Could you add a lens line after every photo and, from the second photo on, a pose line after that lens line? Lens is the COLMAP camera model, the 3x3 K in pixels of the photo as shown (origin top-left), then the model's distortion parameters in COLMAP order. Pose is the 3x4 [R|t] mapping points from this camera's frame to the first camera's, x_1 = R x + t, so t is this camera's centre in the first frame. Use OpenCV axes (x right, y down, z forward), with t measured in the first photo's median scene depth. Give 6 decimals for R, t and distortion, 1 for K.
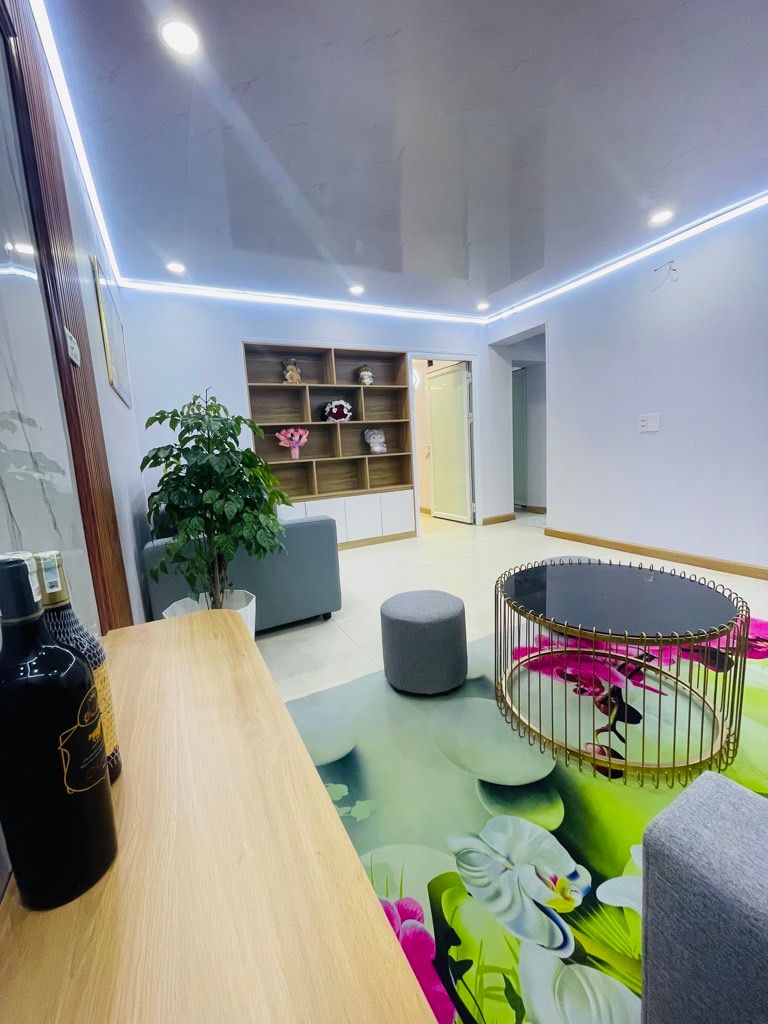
lens RADIAL K [[411.2, 0, 378.8], [0, 411.2, 507.4], [0, 0, 1]] dist [0.003160, -0.001059]
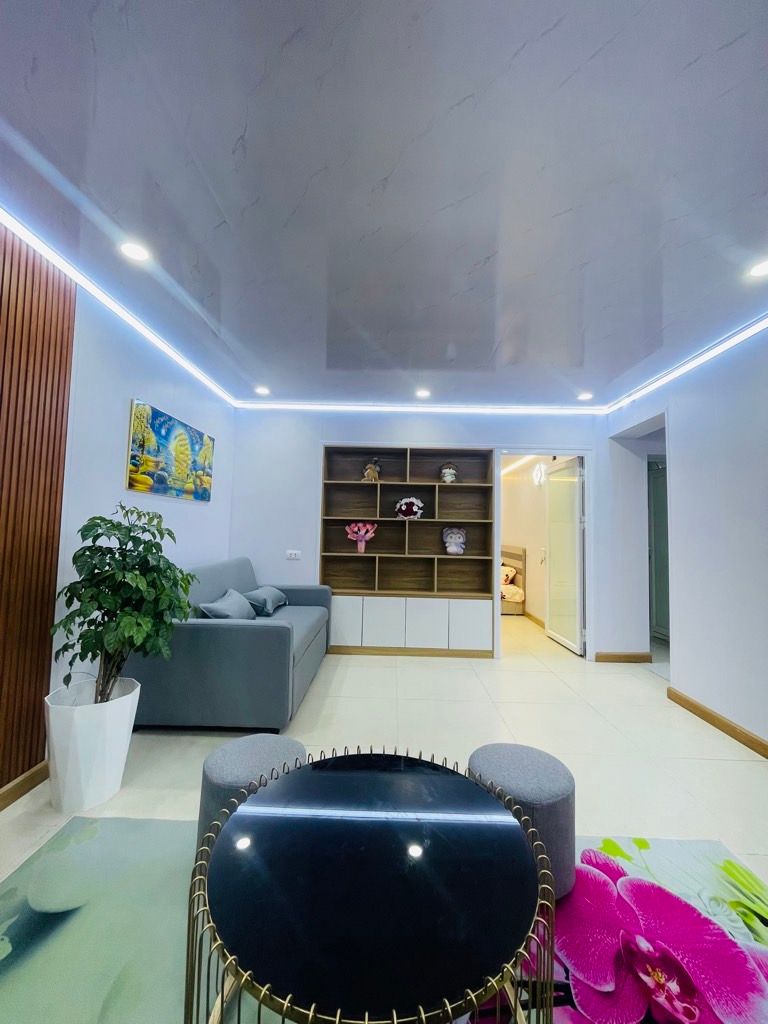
lens RADIAL K [[411.2, 0, 384.0], [0, 411.2, 506.5], [0, 0, 1]] dist [0.003160, -0.001059]
pose [[0.878639, 0.047881, -0.475081, 0.318015], [-0.141965, 0.976162, -0.164174, -0.068679], [0.455895, 0.211694, 0.864491, 0.122156]]
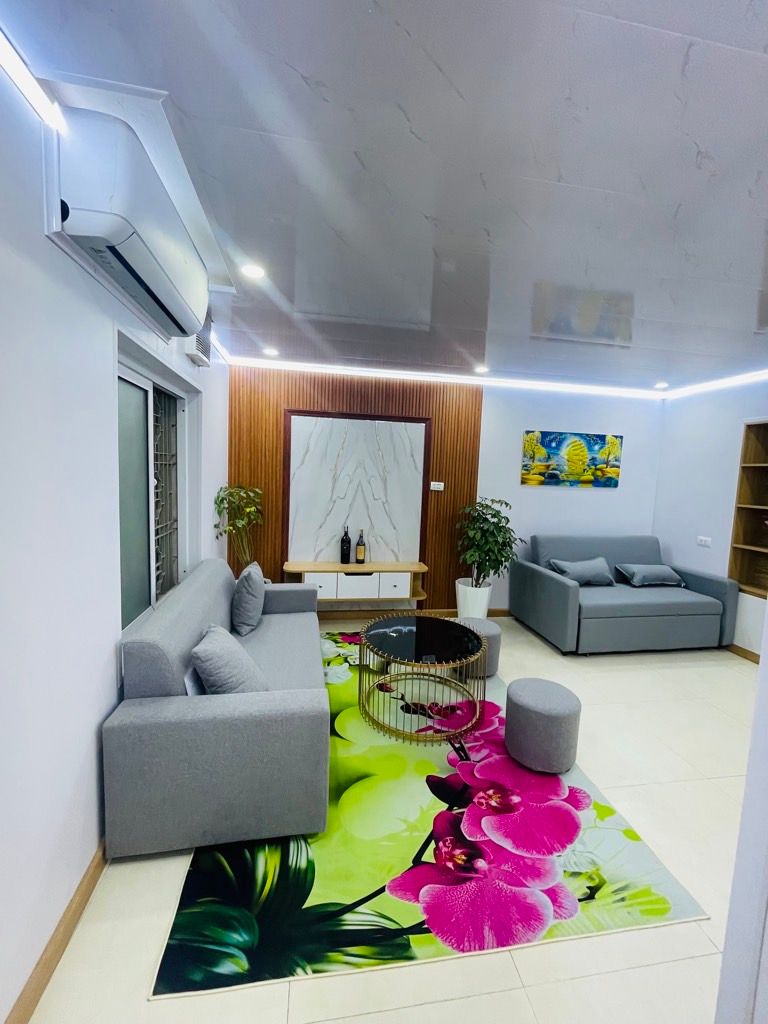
lens RADIAL K [[411.2, 0, 384.9], [0, 411.2, 510.3], [0, 0, 1]] dist [0.003160, -0.001059]
pose [[-0.318570, 0.129421, -0.939022, 0.868583], [-0.160244, 0.969024, 0.187920, -0.238436], [0.934256, 0.210338, -0.287963, 0.506478]]
